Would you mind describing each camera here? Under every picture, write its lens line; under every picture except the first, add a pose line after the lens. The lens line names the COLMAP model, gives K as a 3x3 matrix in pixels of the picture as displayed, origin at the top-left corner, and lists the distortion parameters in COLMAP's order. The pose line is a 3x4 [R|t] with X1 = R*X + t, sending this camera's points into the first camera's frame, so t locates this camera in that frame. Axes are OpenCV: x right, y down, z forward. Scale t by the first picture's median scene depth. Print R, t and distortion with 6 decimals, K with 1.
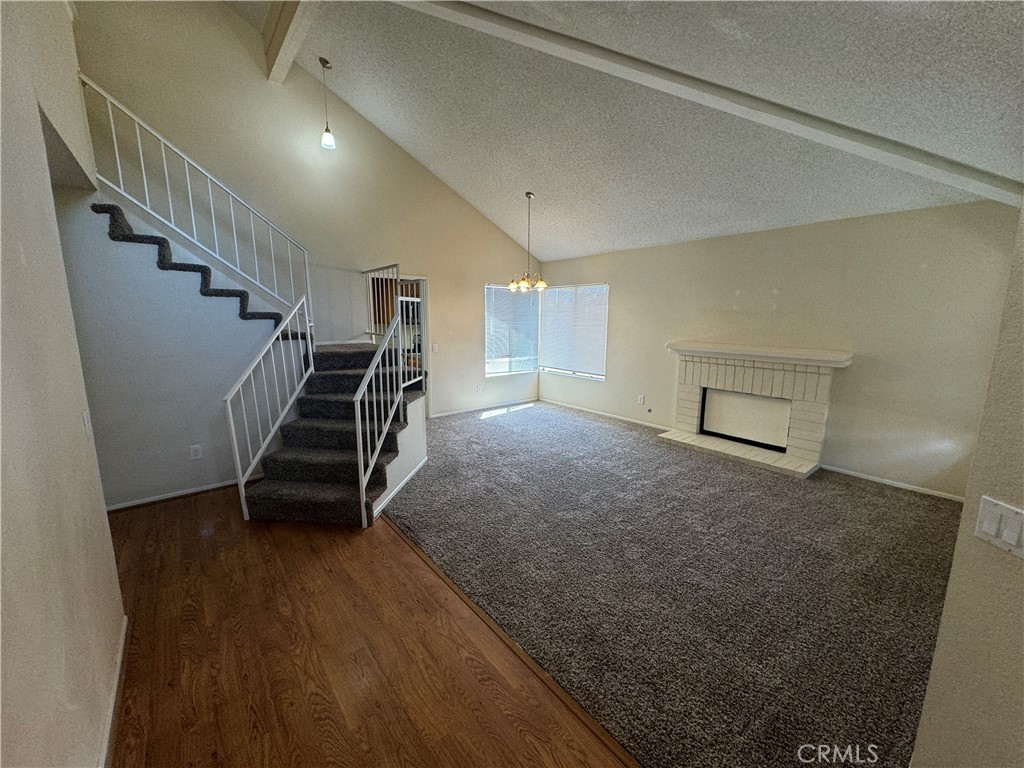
lens RADIAL K [[403.0, 0, 517.0], [0, 403.0, 385.8], [0, 0, 1]] dist [-0.001013, -0.000057]
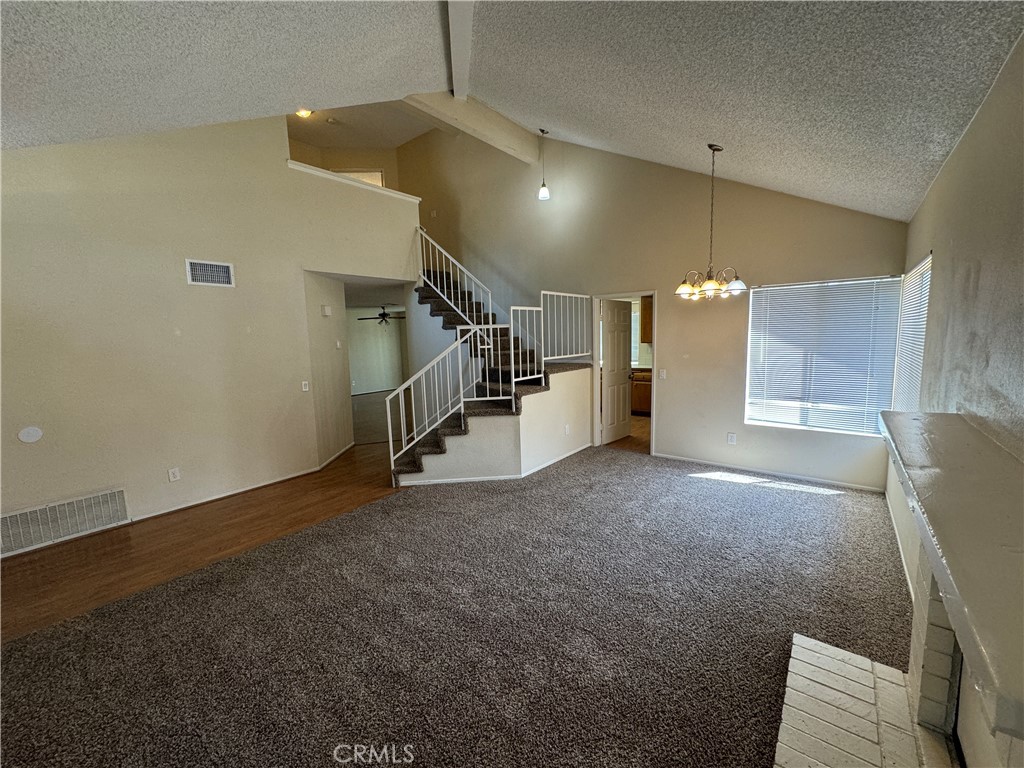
lens RADIAL K [[413.0, 0, 512.0], [0, 413.0, 384.0], [0, 0, 1]] dist [0.000031, 0.000057]
pose [[0.208526, 0.103173, -0.972560, 0.615515], [-0.138405, 0.987525, 0.075086, -0.103540], [0.968174, 0.118949, 0.220204, 0.567628]]
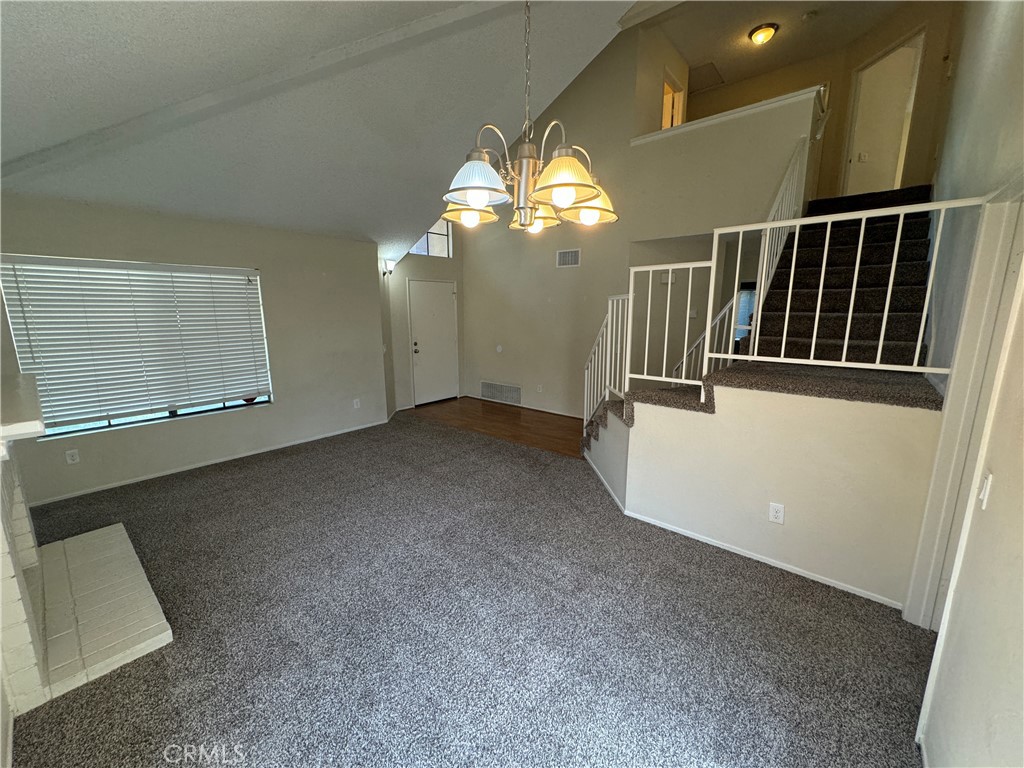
lens RADIAL K [[408.4, 0, 511.0], [0, 408.4, 380.7], [0, 0, 1]] dist [-0.000543, 0.000070]
pose [[-0.985592, 0.029648, -0.166523, 0.085266], [-0.028874, 0.940574, 0.338359, -0.226514], [0.166659, 0.338292, -0.926166, 1.233400]]
